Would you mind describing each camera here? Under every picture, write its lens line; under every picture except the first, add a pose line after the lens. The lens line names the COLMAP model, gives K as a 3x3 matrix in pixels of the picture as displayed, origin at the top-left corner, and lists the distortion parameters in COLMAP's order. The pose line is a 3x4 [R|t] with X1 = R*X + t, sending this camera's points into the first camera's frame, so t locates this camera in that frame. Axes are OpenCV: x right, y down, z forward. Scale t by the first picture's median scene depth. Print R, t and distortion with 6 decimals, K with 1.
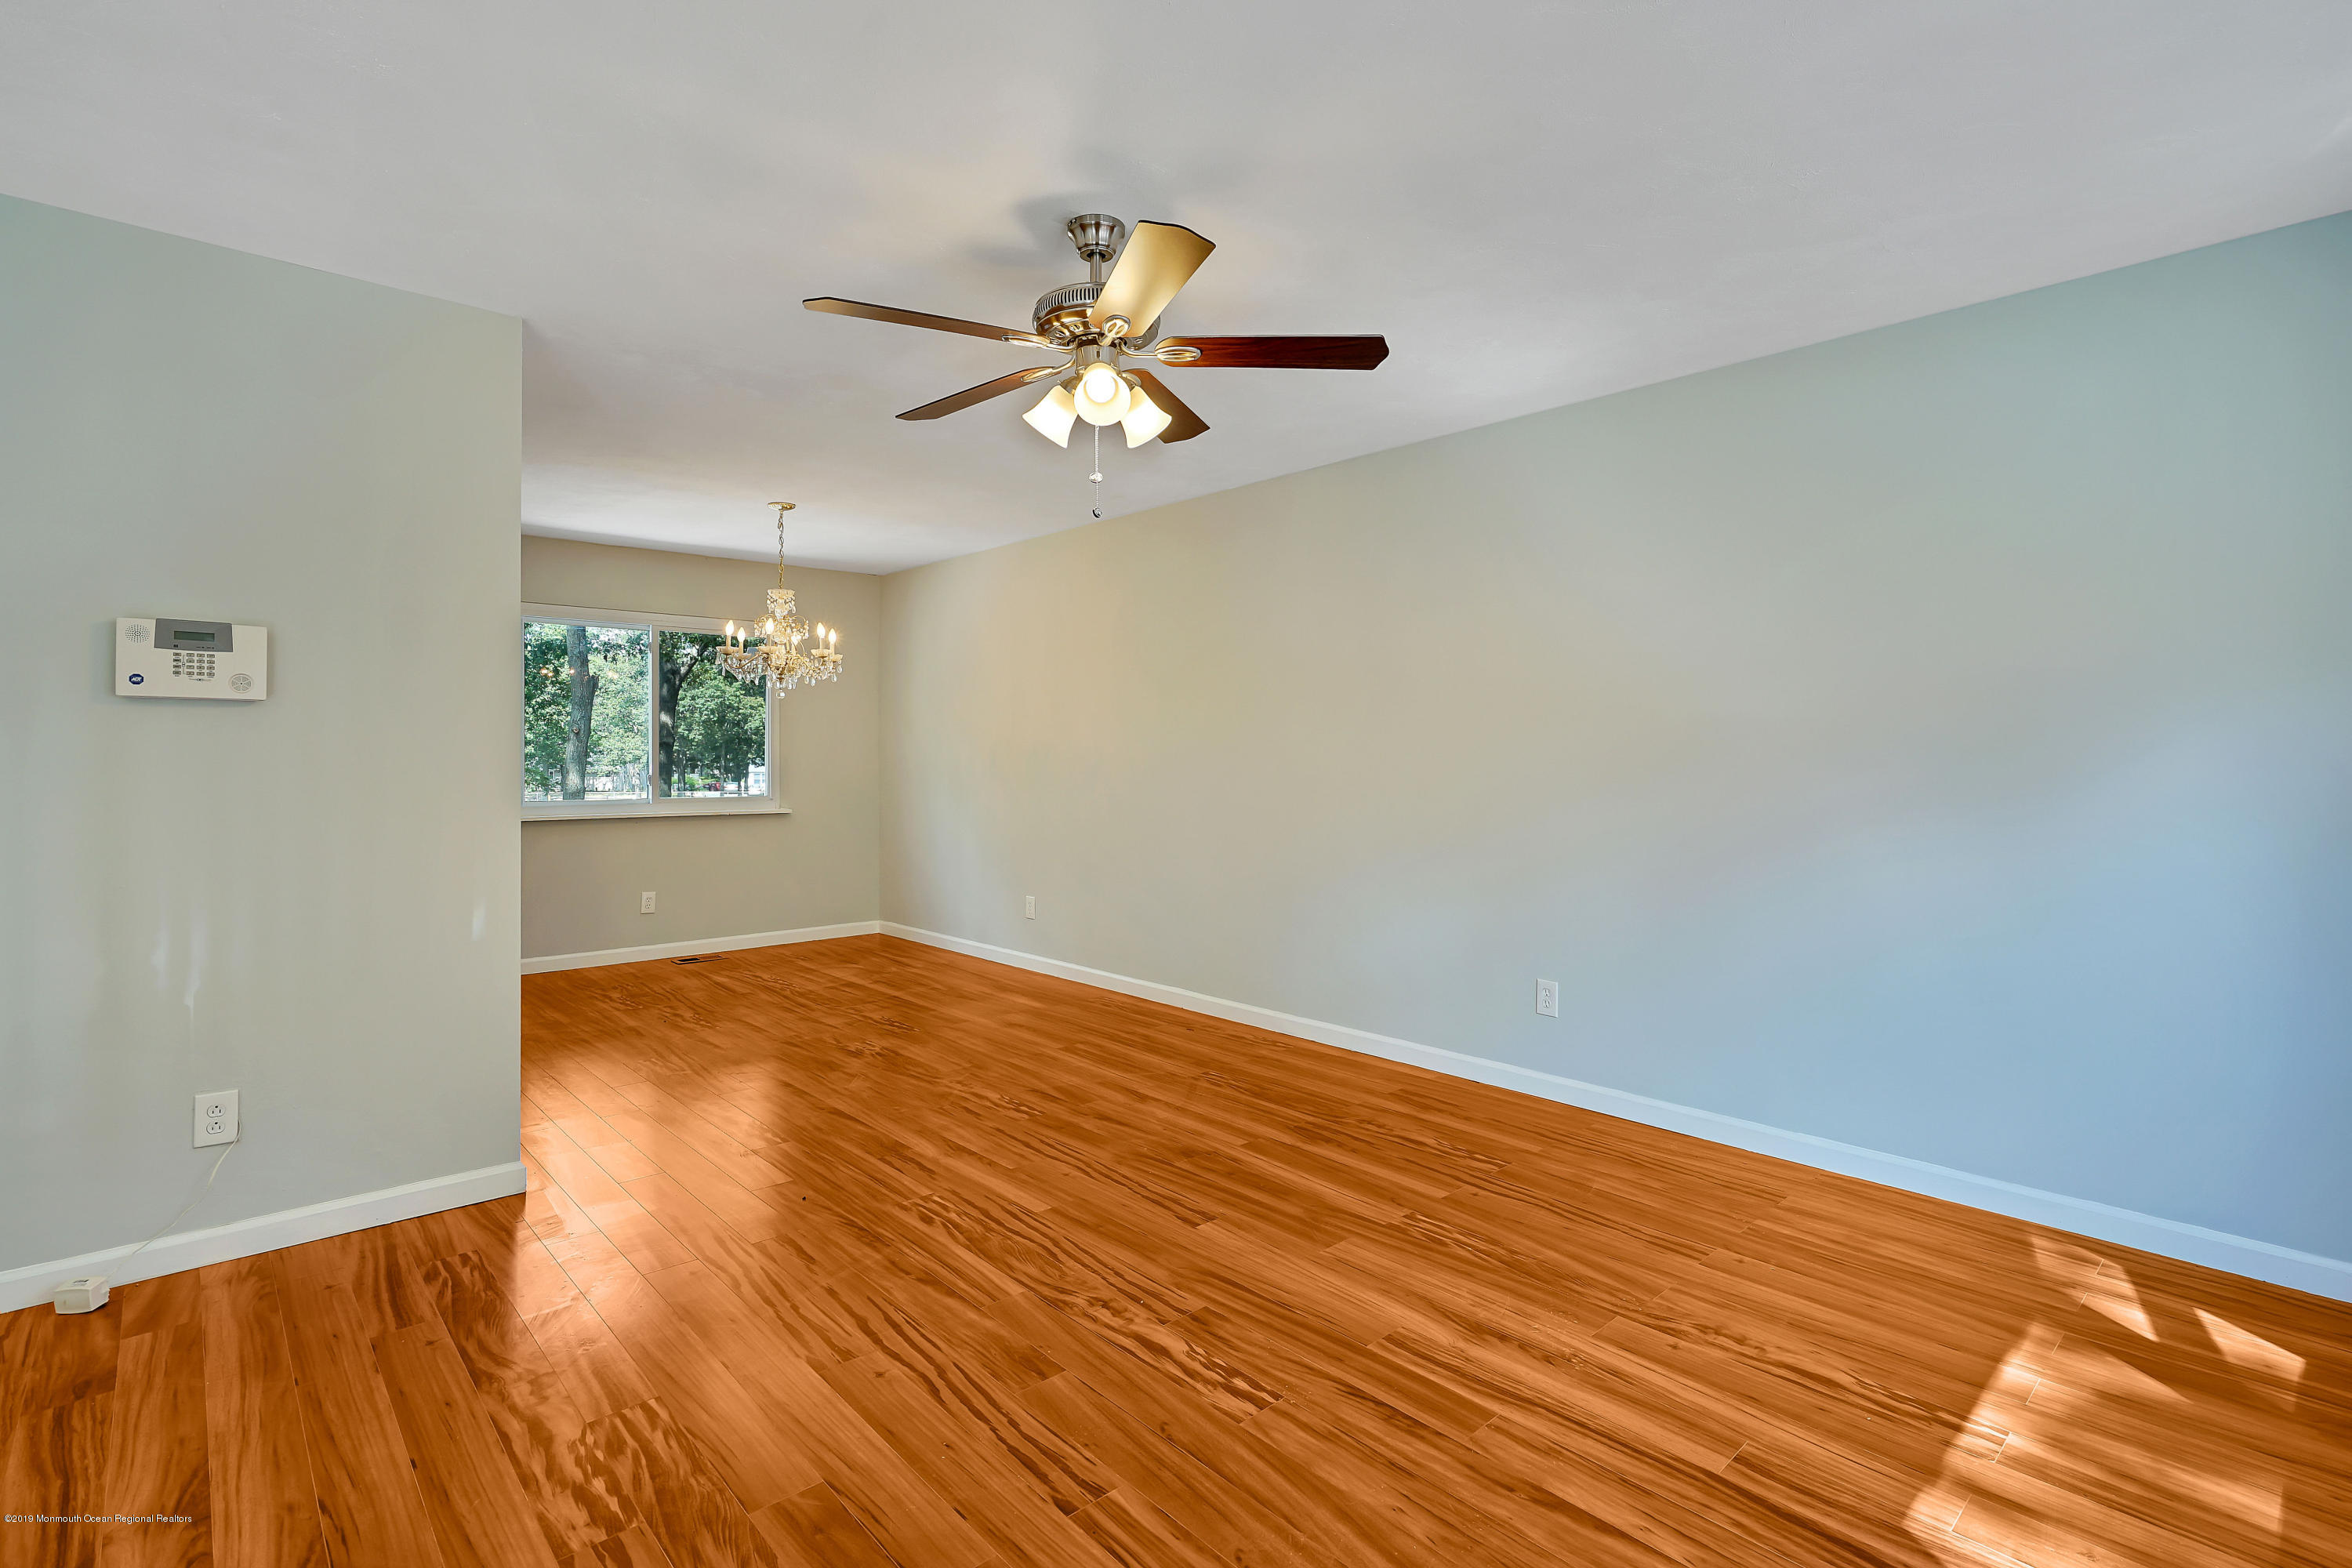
lens RADIAL K [[1107.0, 0, 1173.8], [0, 1107.0, 764.2], [0, 0, 1]] dist [0.000499, 0.000713]
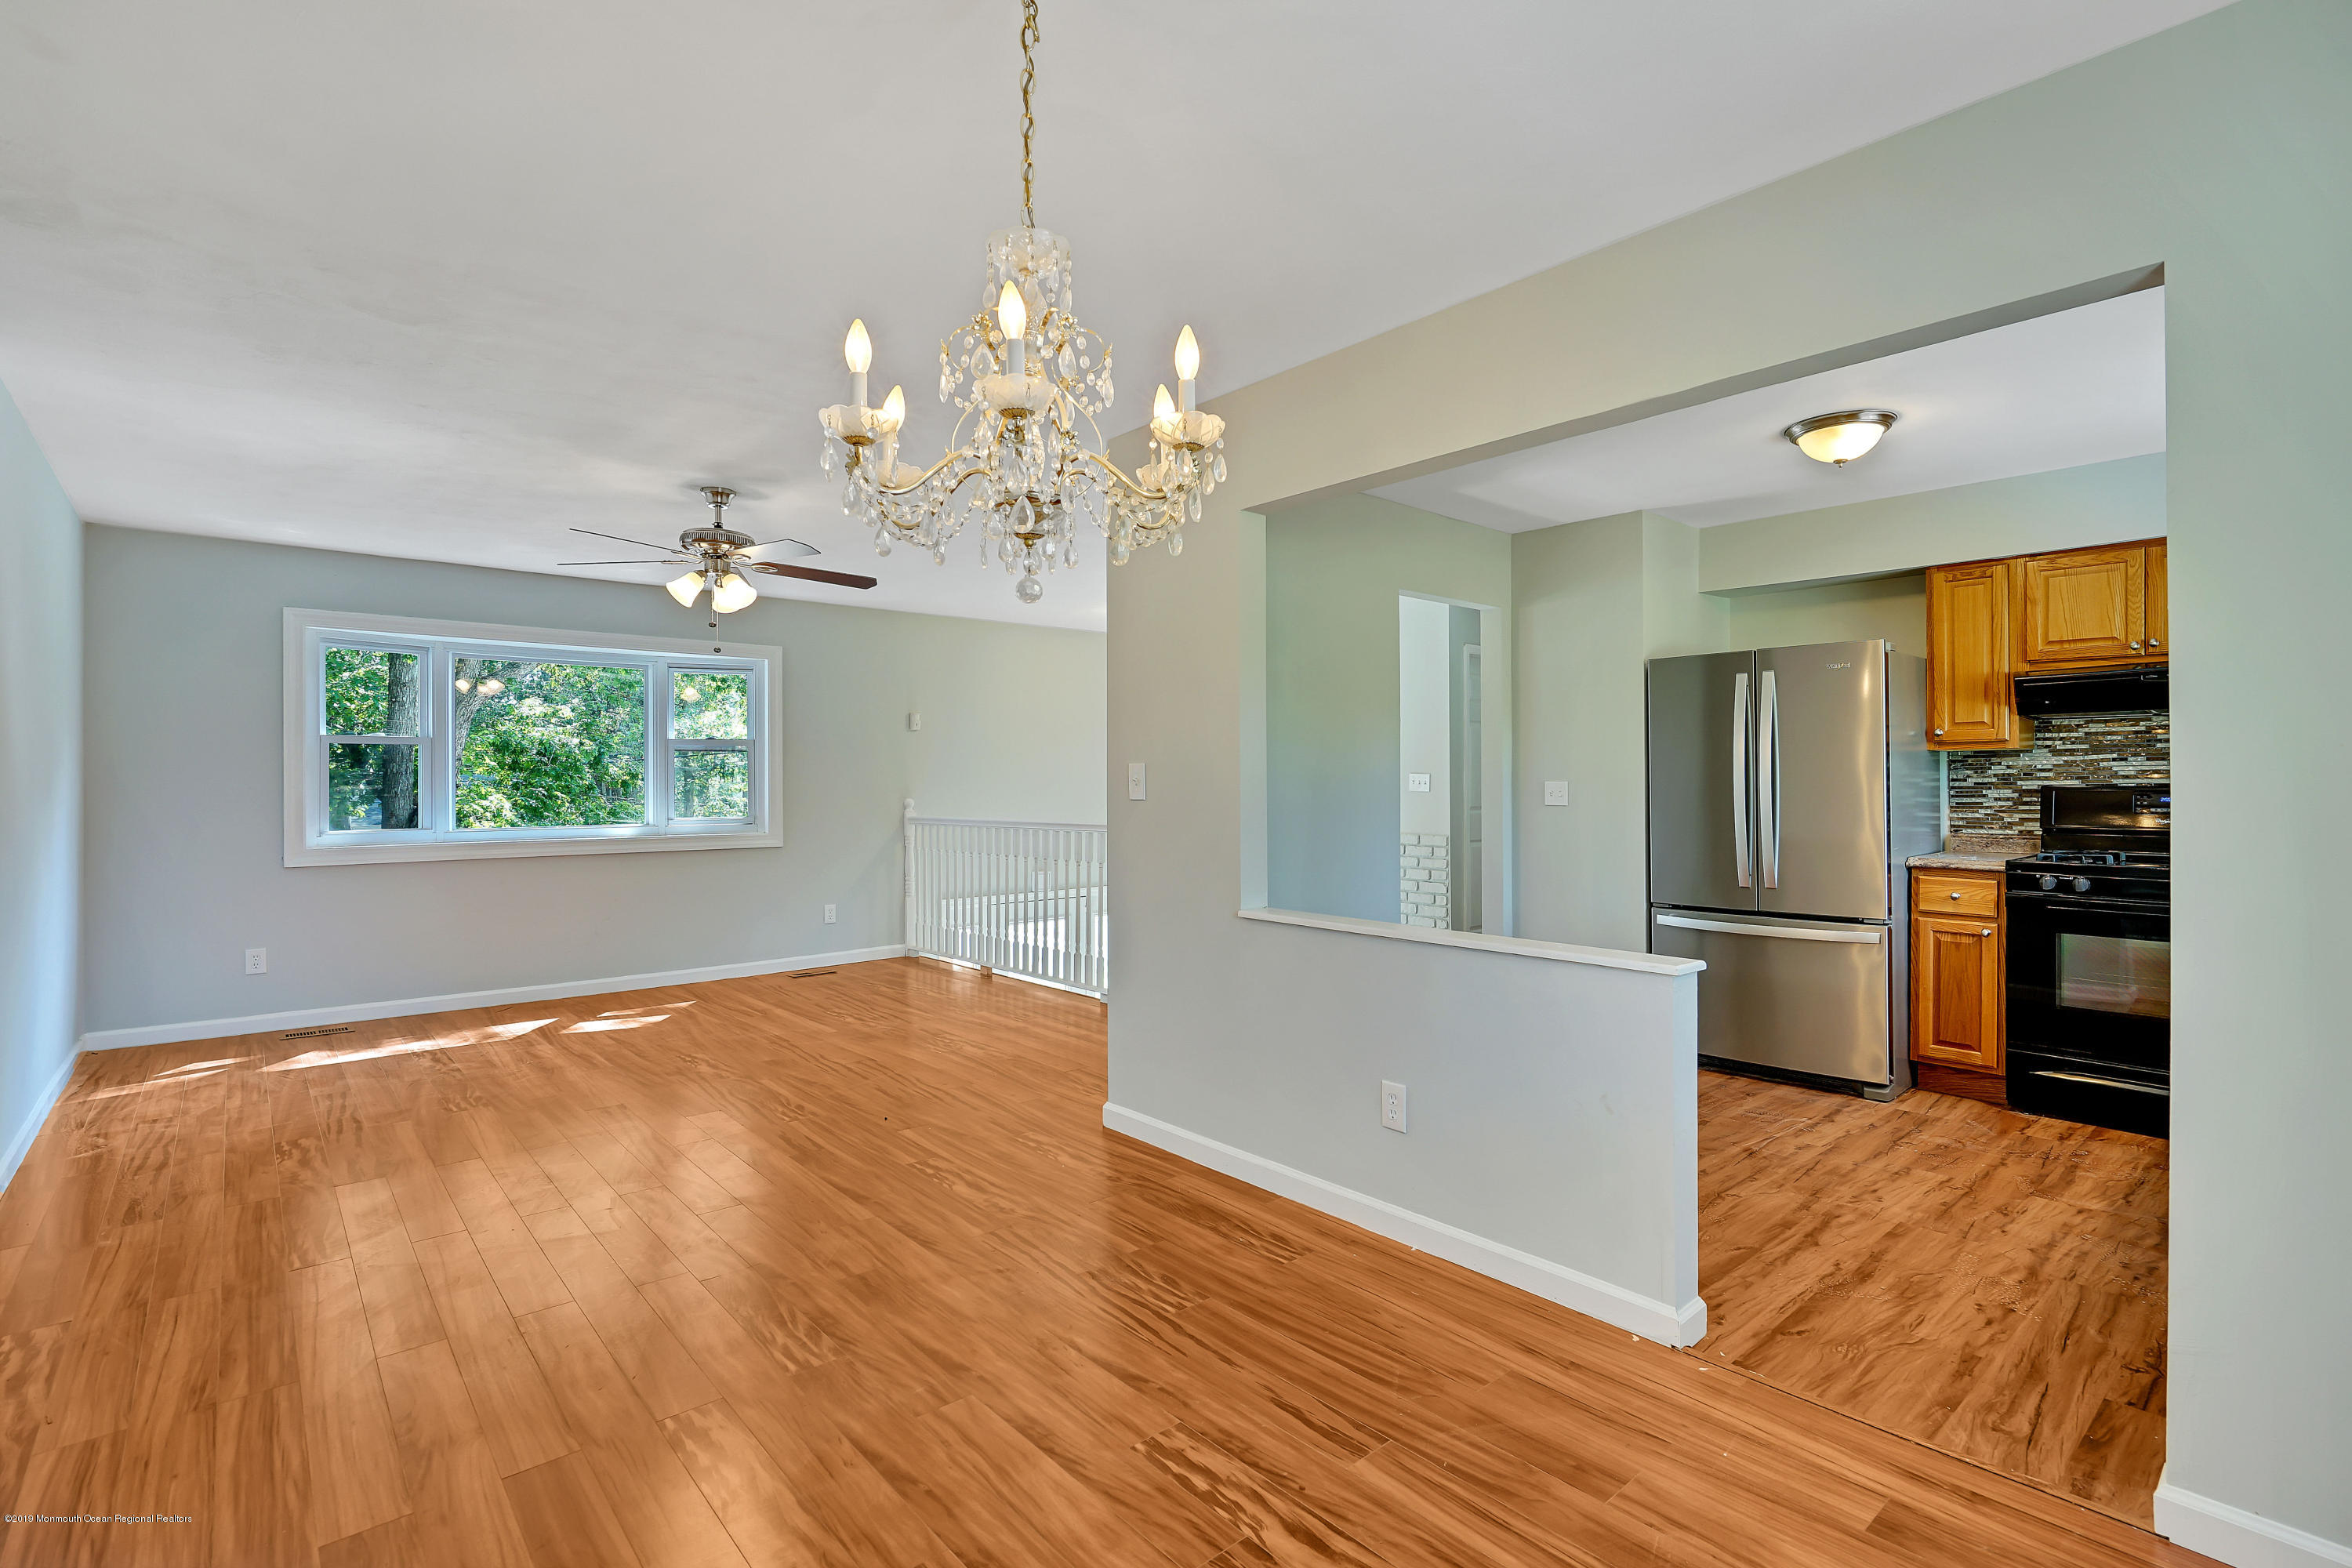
lens RADIAL K [[1065.8, 0, 1189.3], [0, 1065.8, 774.7], [0, 0, 1]] dist [-0.001387, 0.000968]
pose [[-0.999985, 0.002736, 0.004838, -0.803513], [0.002747, 0.999993, 0.002386, -0.027154], [-0.004831, 0.002399, -0.999985, 2.594673]]
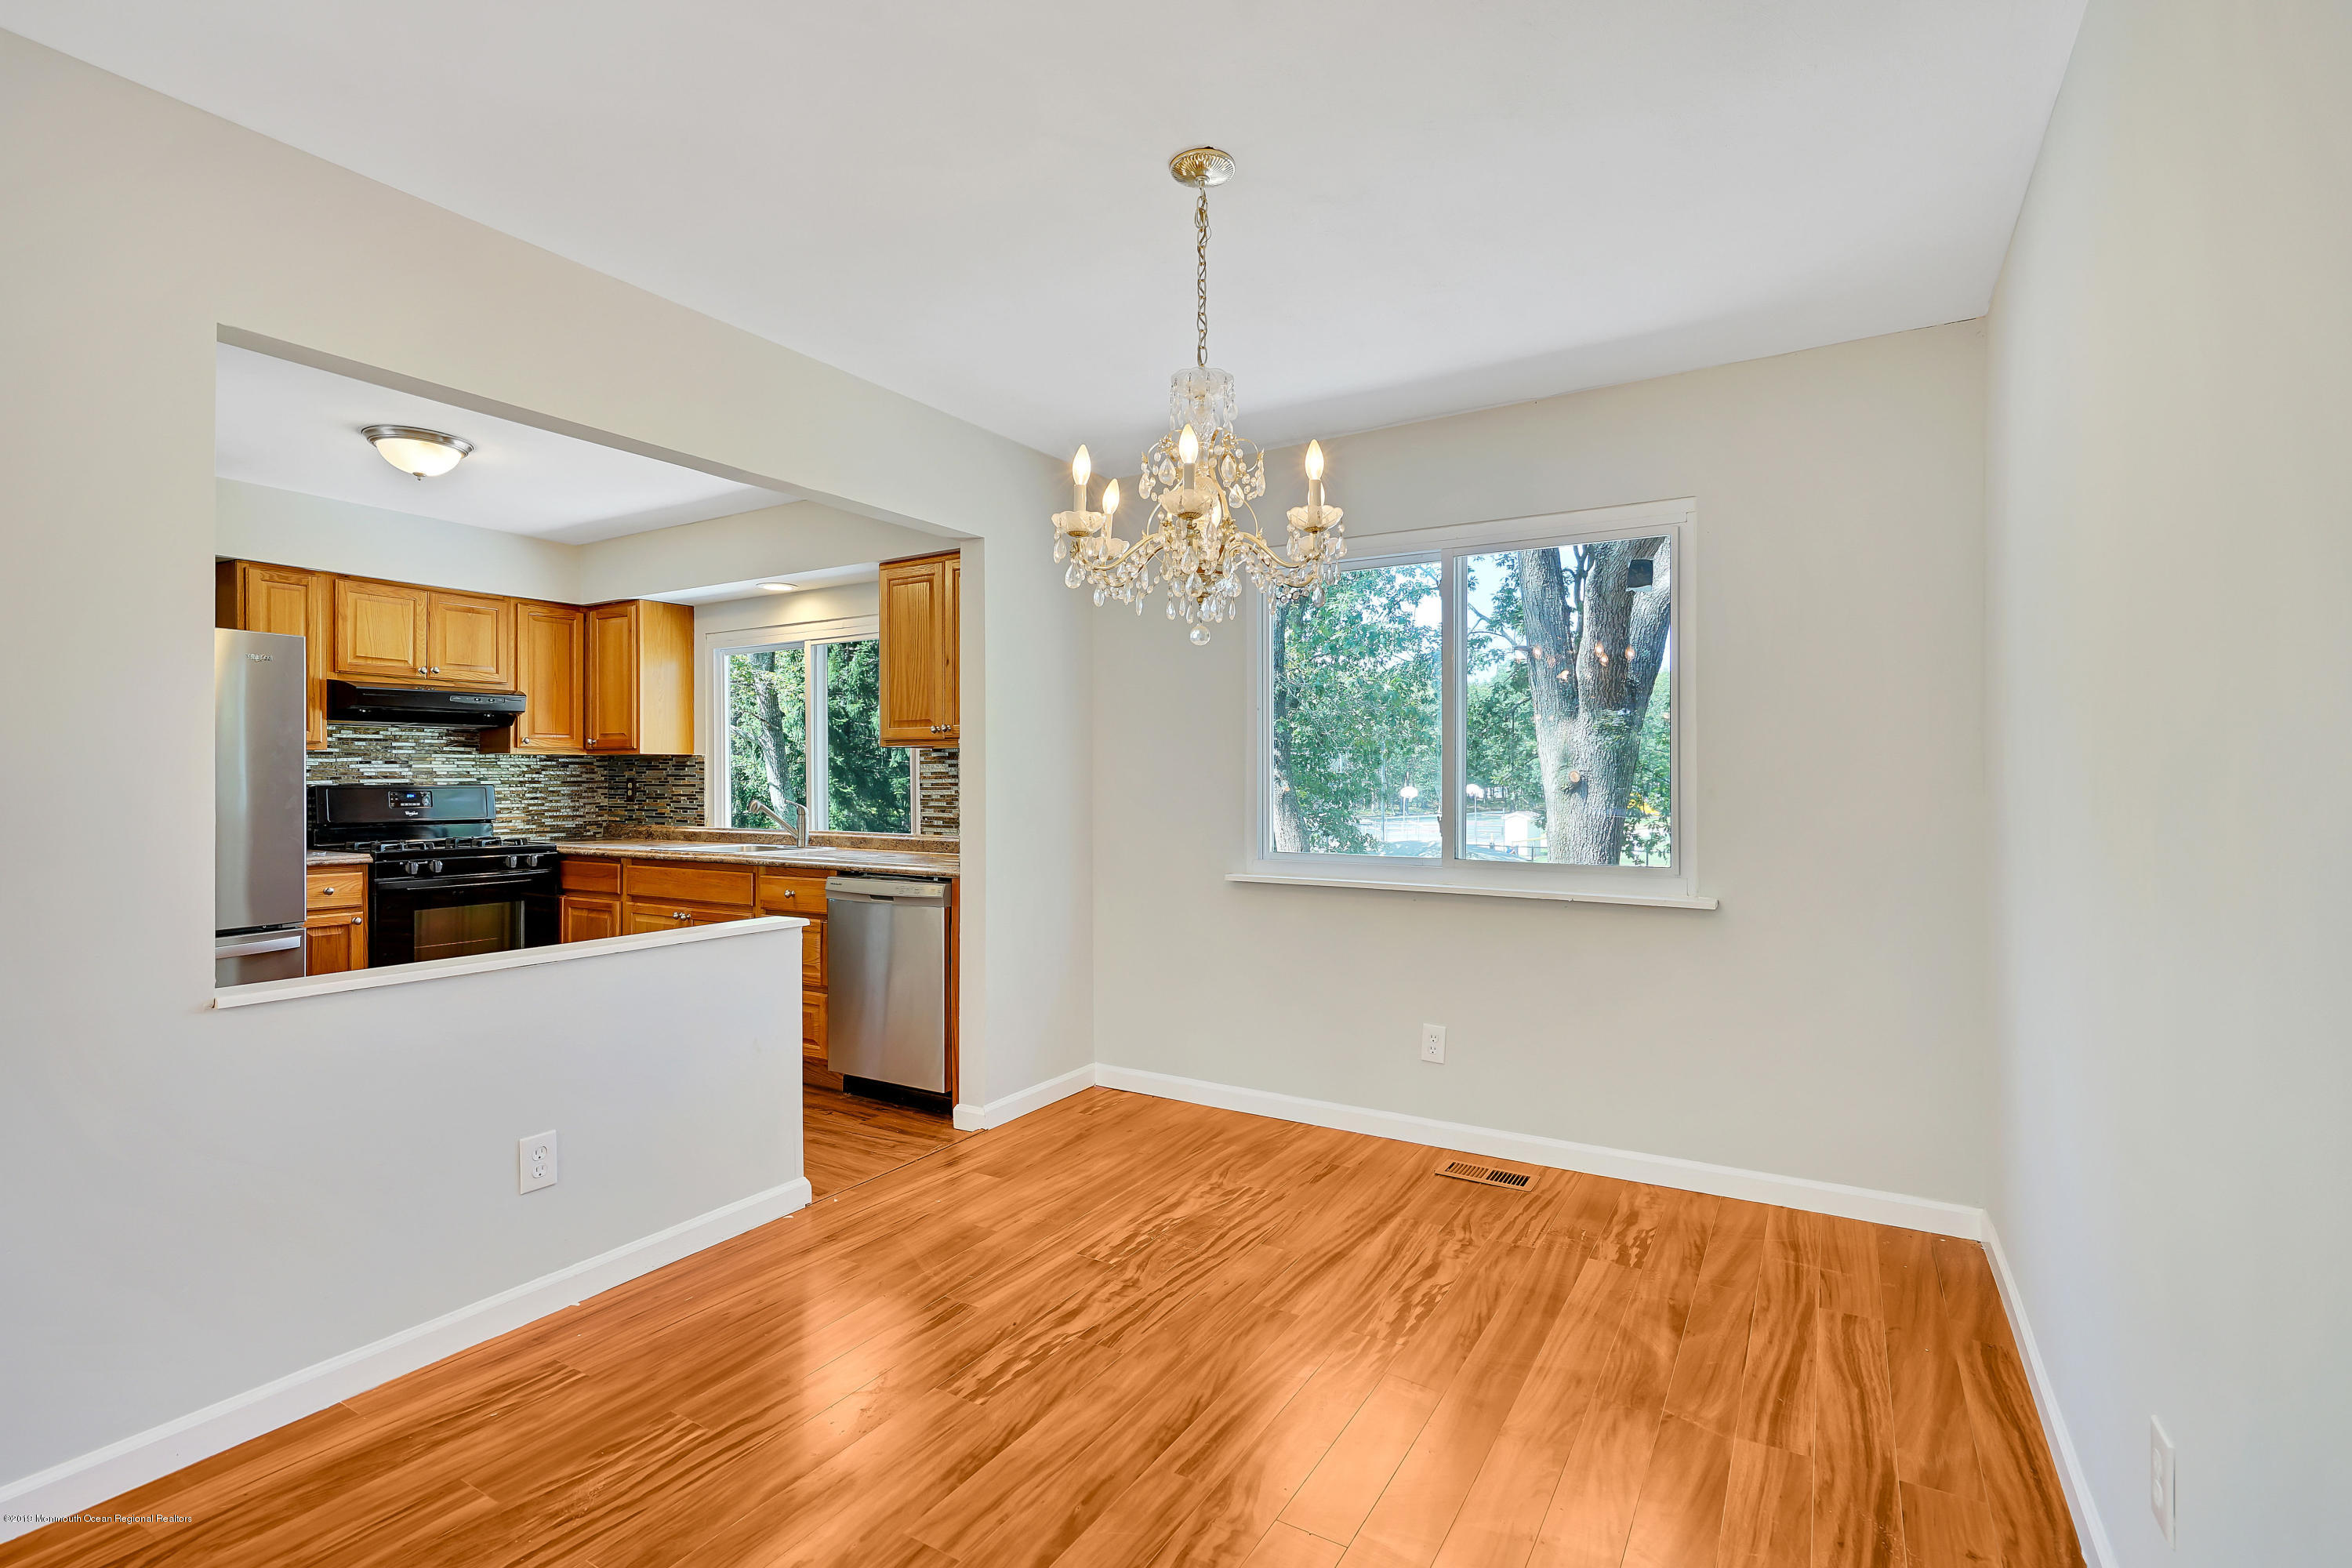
lens RADIAL K [[1095.9, 0, 1139.6], [0, 1095.9, 783.3], [0, 0, 1]] dist [-0.001323, 0.000119]
pose [[0.264373, 0.003544, -0.964414, 0.041448], [-0.006889, 0.999975, 0.001786, -0.018347], [0.964396, 0.006172, 0.264390, 1.758912]]
